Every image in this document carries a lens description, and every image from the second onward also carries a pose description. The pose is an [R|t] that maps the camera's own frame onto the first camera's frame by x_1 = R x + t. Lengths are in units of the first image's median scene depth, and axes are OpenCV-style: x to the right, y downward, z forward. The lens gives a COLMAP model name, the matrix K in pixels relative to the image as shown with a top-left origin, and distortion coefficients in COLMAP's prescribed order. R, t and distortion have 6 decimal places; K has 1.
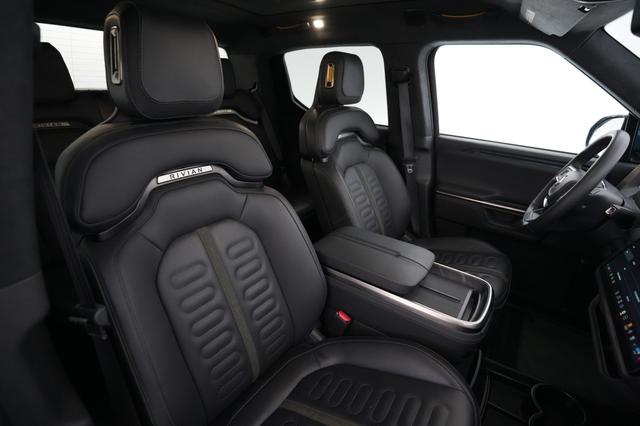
lens RADIAL K [[321.7, 0, 320.0], [0, 321.7, 213.0], [0, 0, 1]] dist [-0.000438, -0.000040]
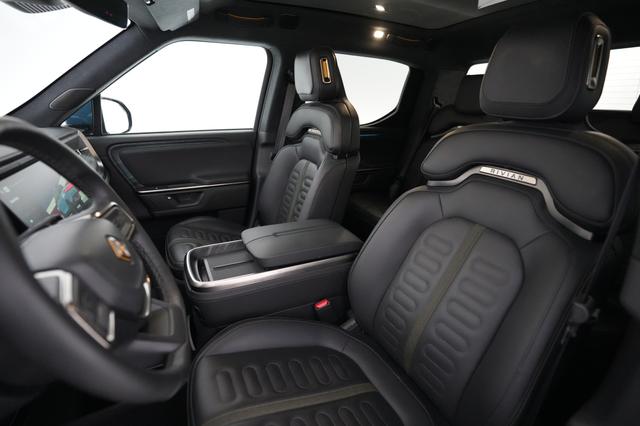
lens RADIAL K [[321.7, 0, 320.0], [0, 321.7, 213.0], [0, 0, 1]] dist [-0.000438, -0.000040]
pose [[-0.524288, 0.301770, -0.796277, 0.723450], [-0.294074, 0.813406, 0.501887, -0.362035], [0.799151, 0.497297, -0.337716, 0.954188]]
